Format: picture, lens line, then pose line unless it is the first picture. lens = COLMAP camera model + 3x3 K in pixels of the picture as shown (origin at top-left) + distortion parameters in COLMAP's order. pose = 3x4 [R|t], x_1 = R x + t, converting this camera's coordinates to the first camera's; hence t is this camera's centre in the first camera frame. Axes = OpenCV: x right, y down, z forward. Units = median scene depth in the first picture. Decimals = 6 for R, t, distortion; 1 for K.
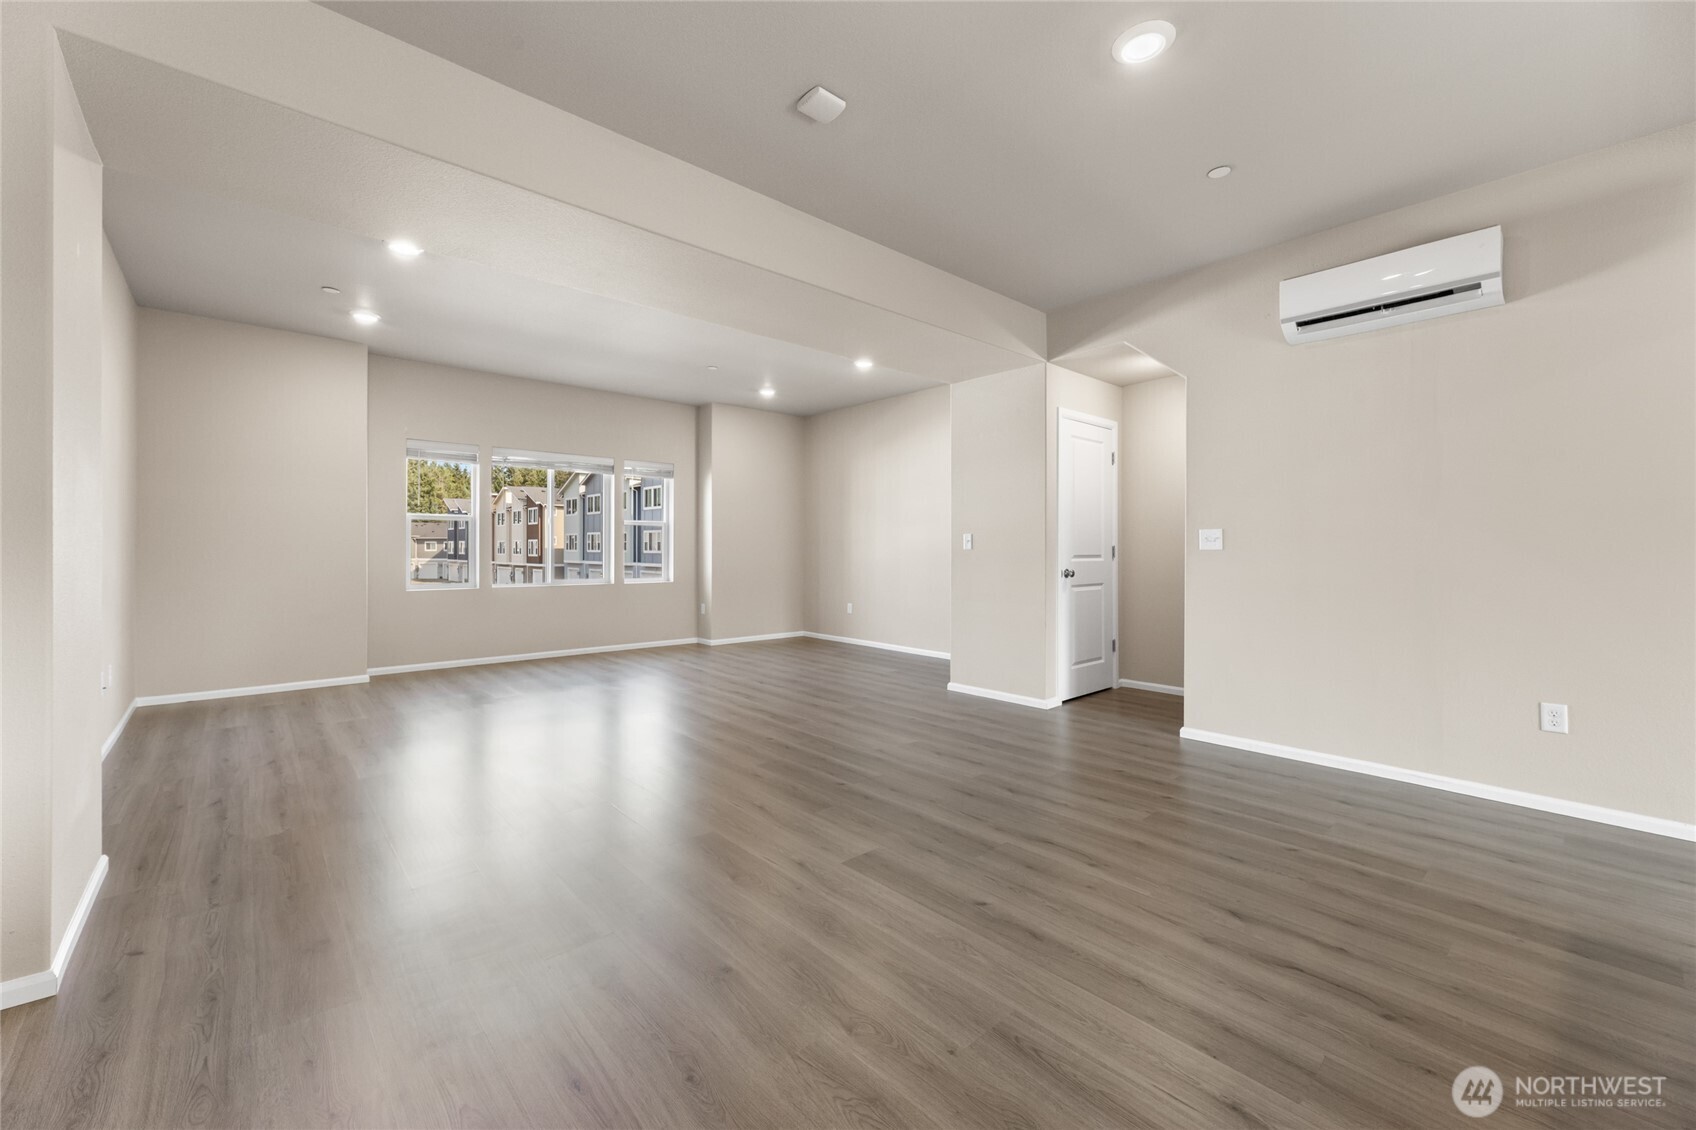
lens RADIAL K [[674.6, 0, 840.3], [0, 674.6, 553.3], [0, 0, 1]] dist [0.012537, -0.000004]
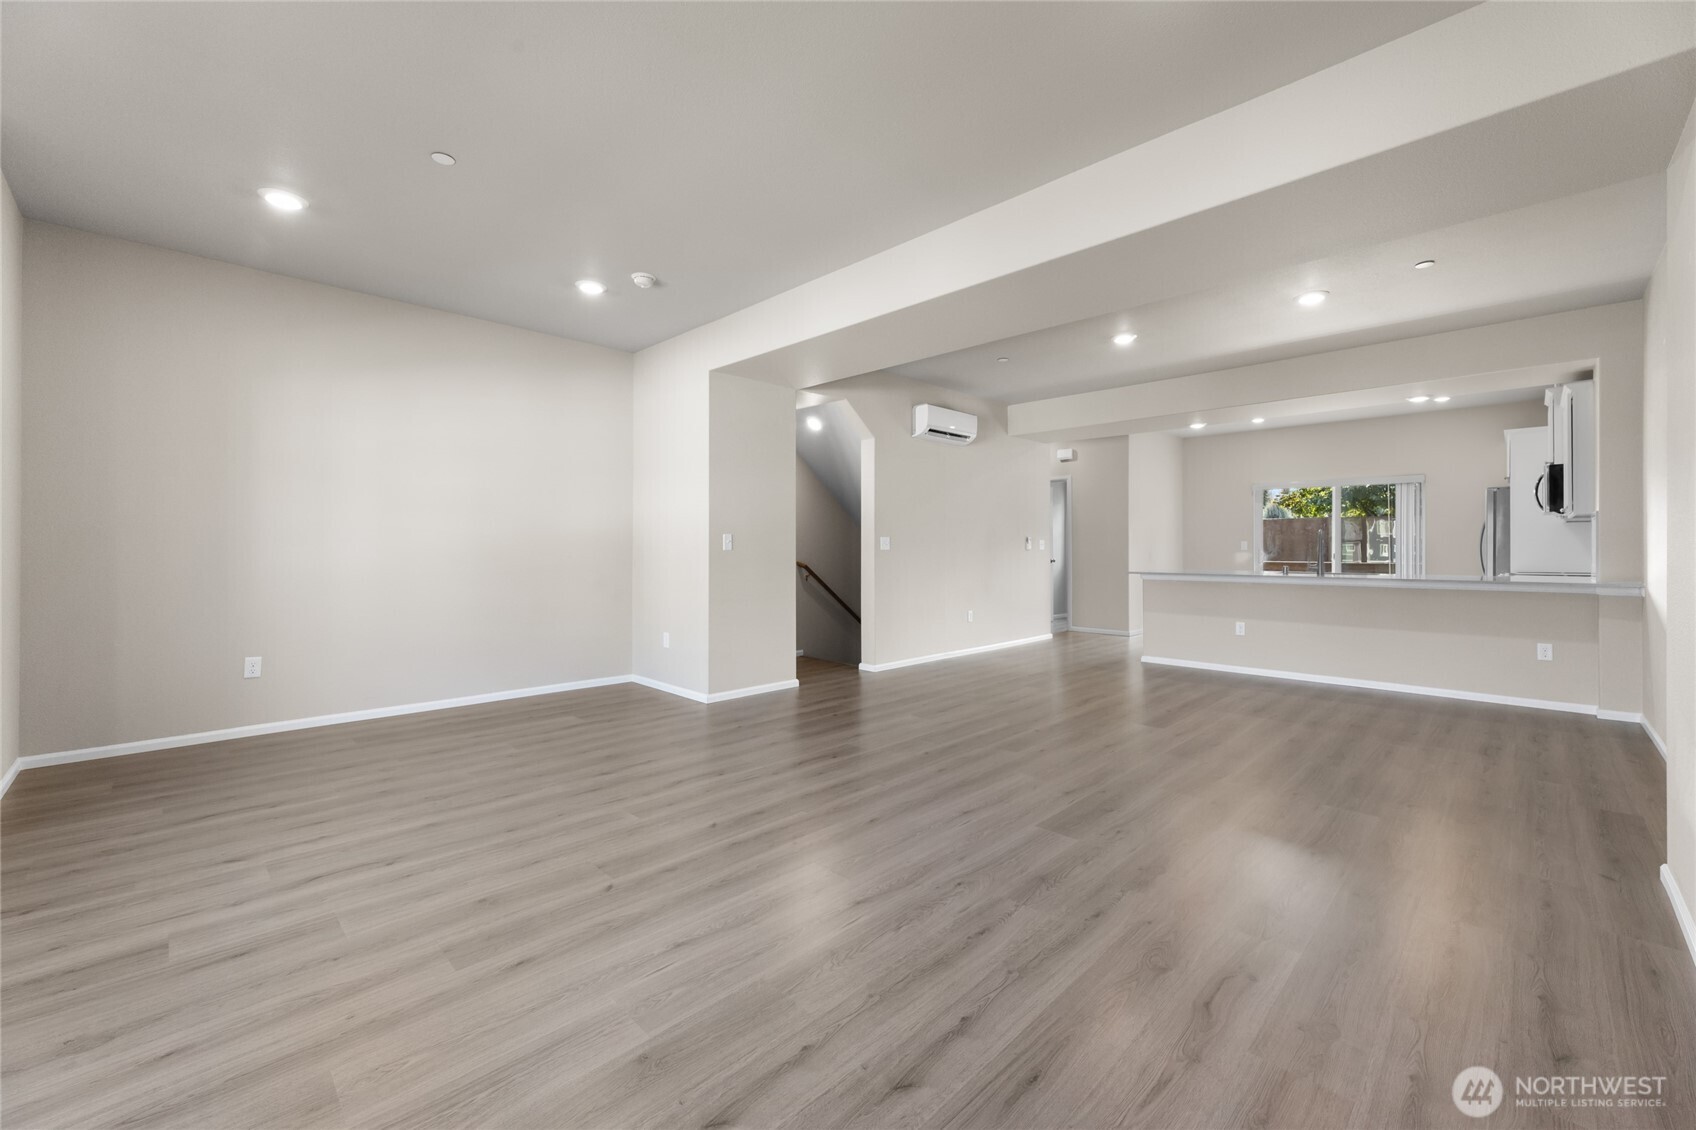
lens RADIAL K [[674.6, 0, 847.9], [0, 674.6, 552.6], [0, 0, 1]] dist [0.012537, -0.000004]
pose [[-0.092109, -0.009854, 0.995700, -0.818210], [0.004380, 0.999937, 0.010301, -0.011373], [-0.995739, 0.005310, -0.092060, 0.913926]]
